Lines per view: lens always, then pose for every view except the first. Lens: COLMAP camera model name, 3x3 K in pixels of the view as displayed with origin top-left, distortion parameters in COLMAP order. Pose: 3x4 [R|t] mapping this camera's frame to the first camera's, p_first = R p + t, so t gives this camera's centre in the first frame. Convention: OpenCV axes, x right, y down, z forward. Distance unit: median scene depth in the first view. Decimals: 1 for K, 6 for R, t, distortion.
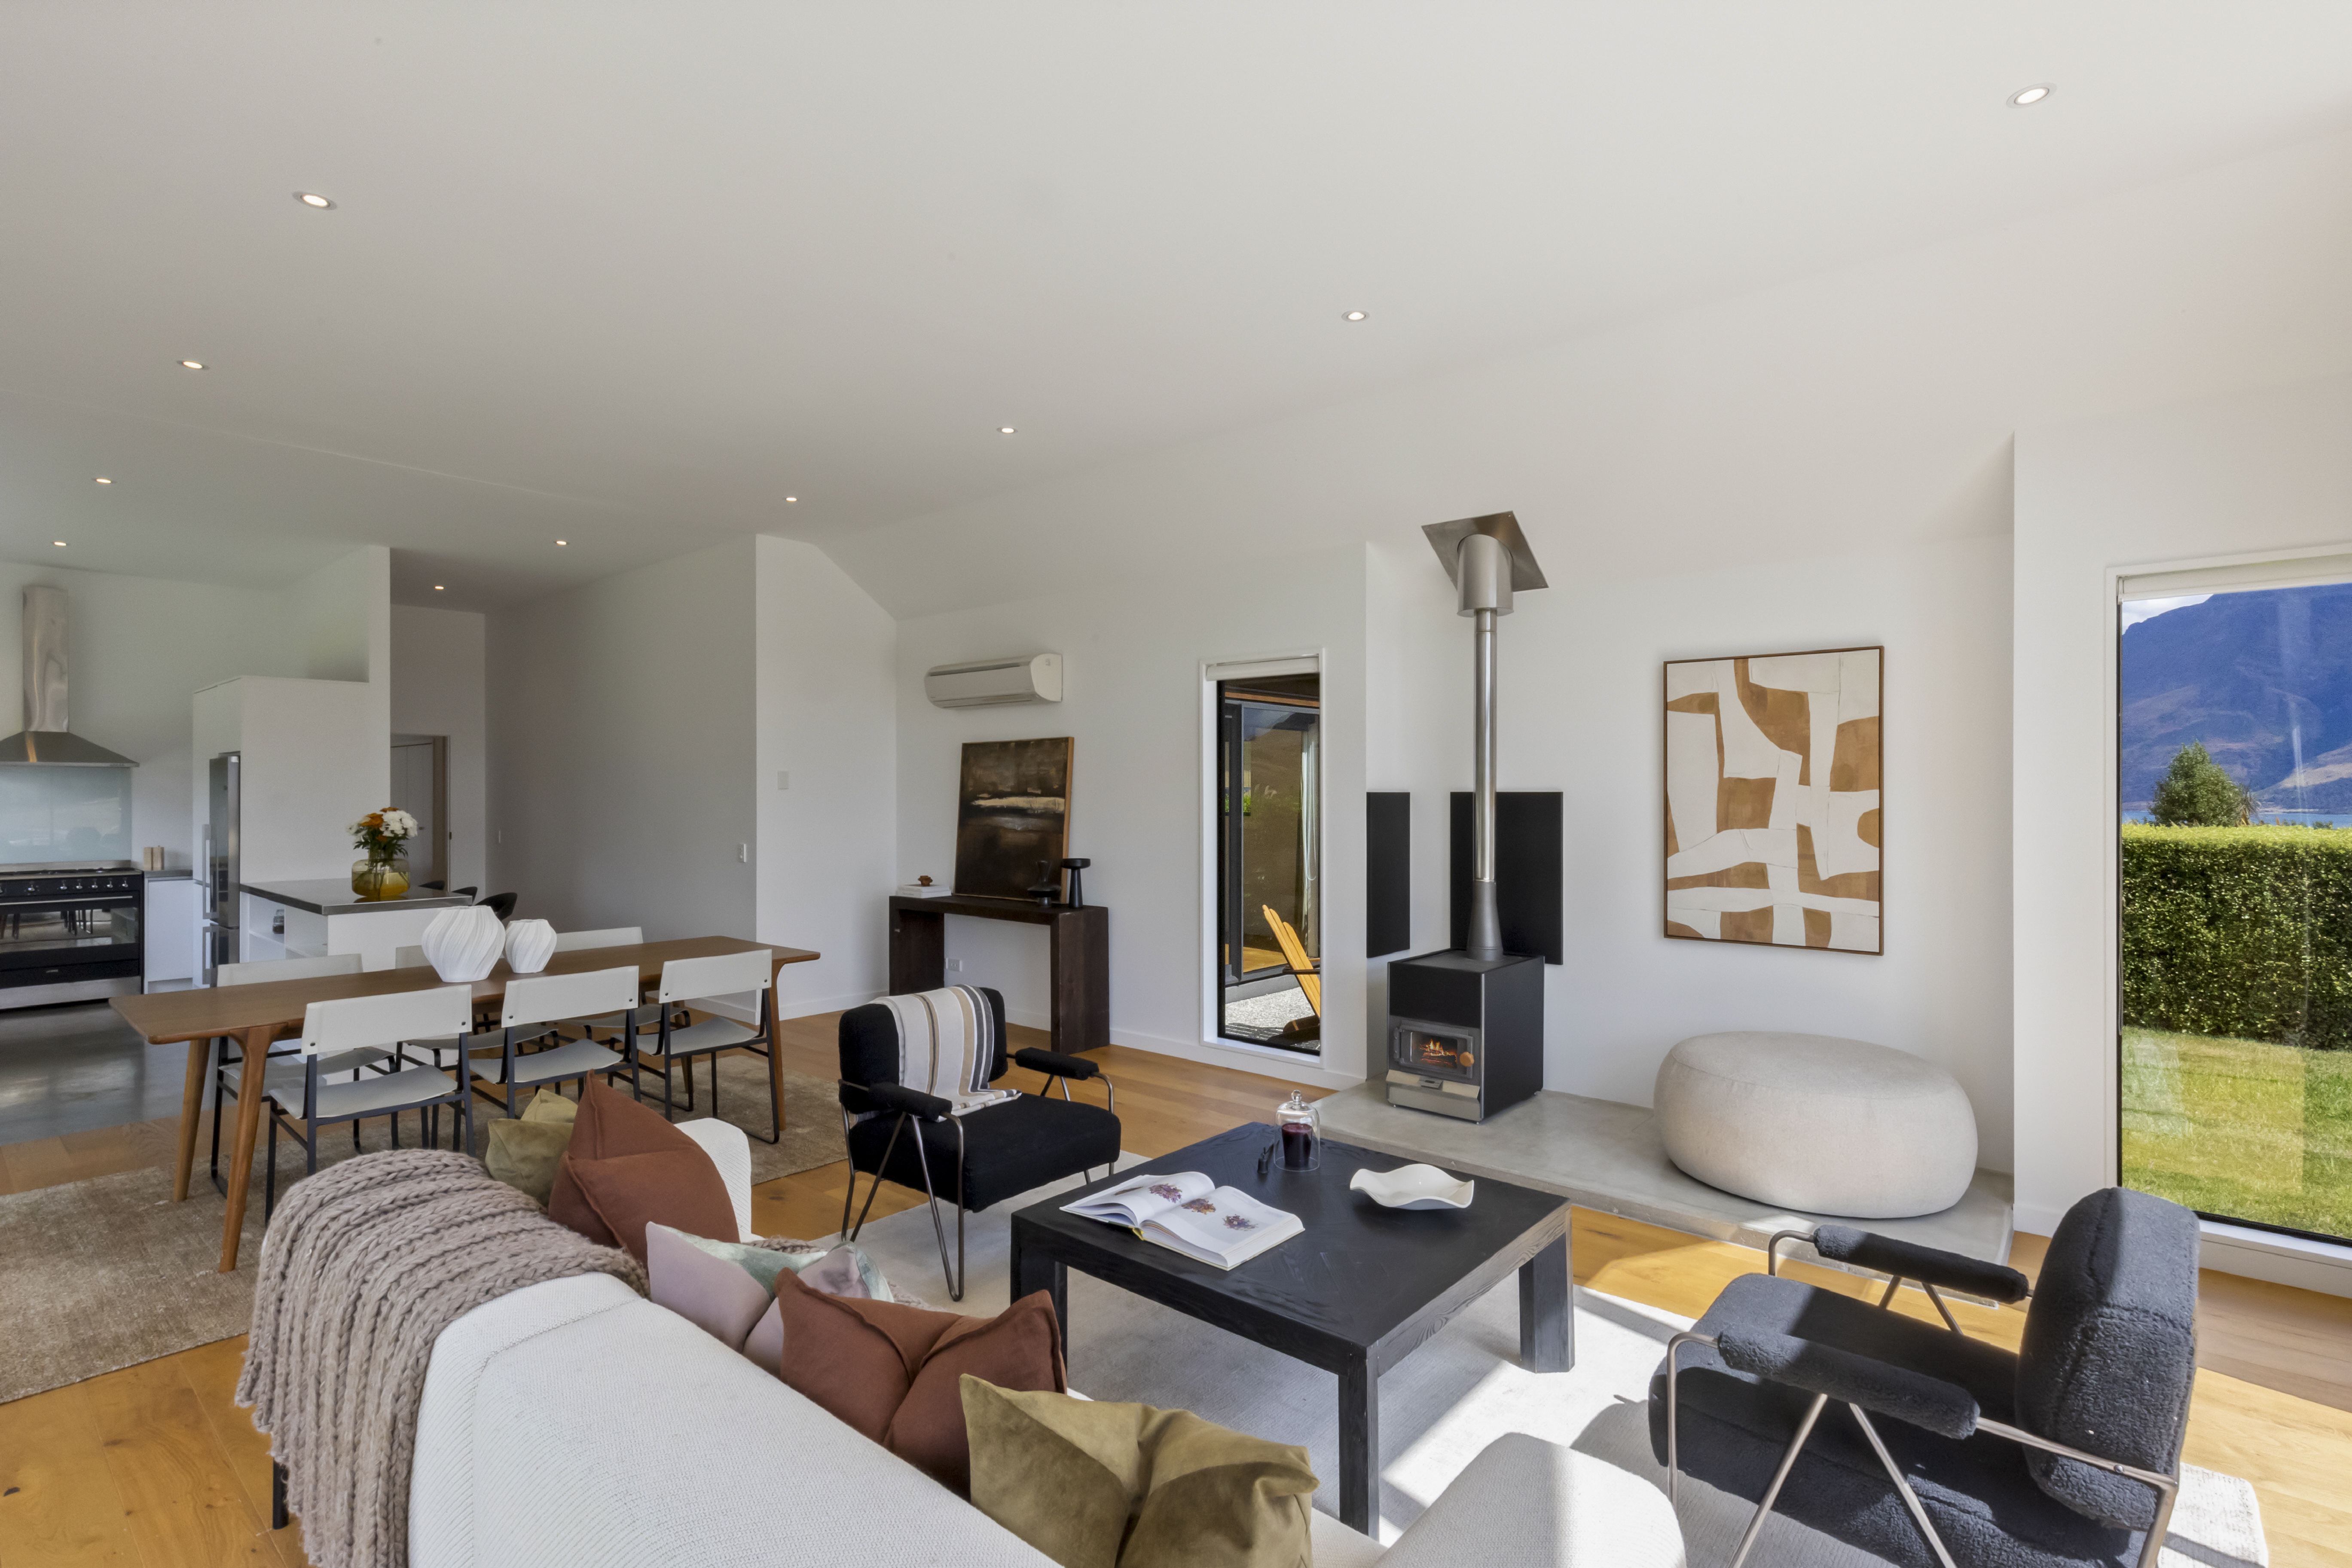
lens RADIAL K [[1084.0, 0, 1176.0], [0, 1084.0, 784.0], [0, 0, 1]] dist [0.002530, 0.000650]
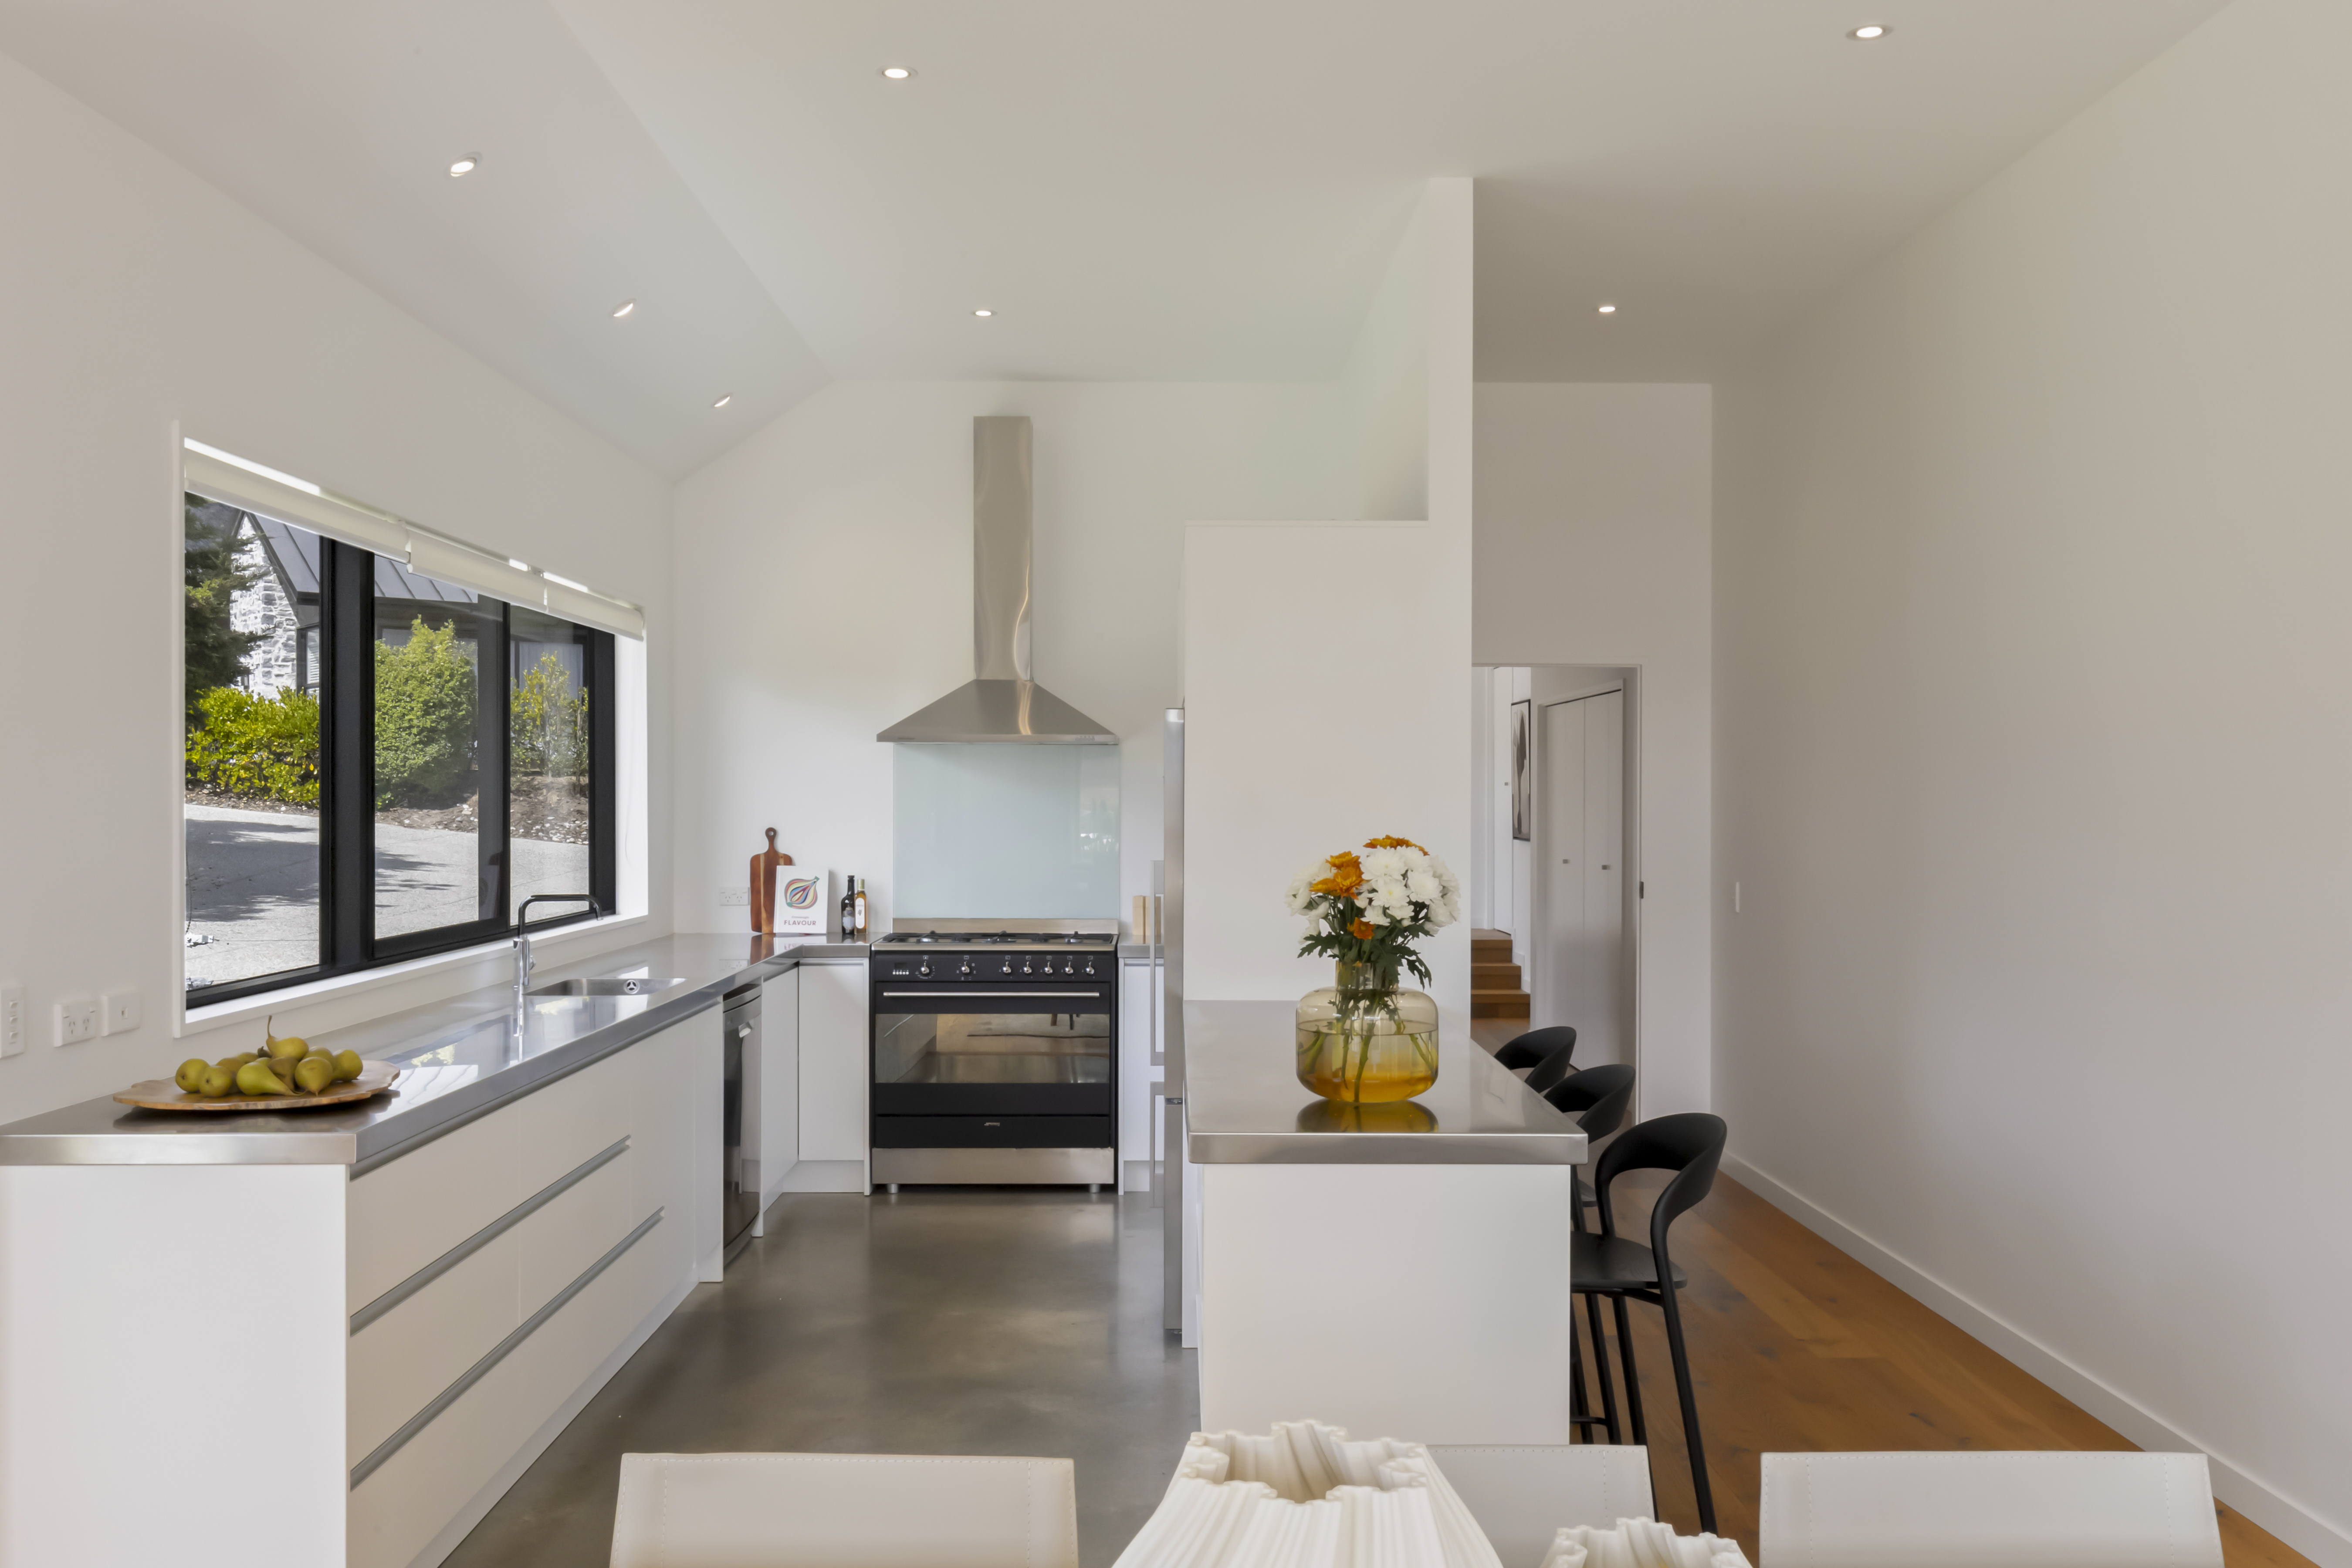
lens RADIAL K [[2092.4, 0, 1176.0], [0, 2092.4, 784.0], [0, 0, 1]] dist [-0.160567, 0.000242]
pose [[0.665535, 0.003552, -0.746358, -0.232555], [-0.002698, 0.999994, 0.002354, 0.003592], [0.746362, 0.000447, 0.665540, 0.421036]]
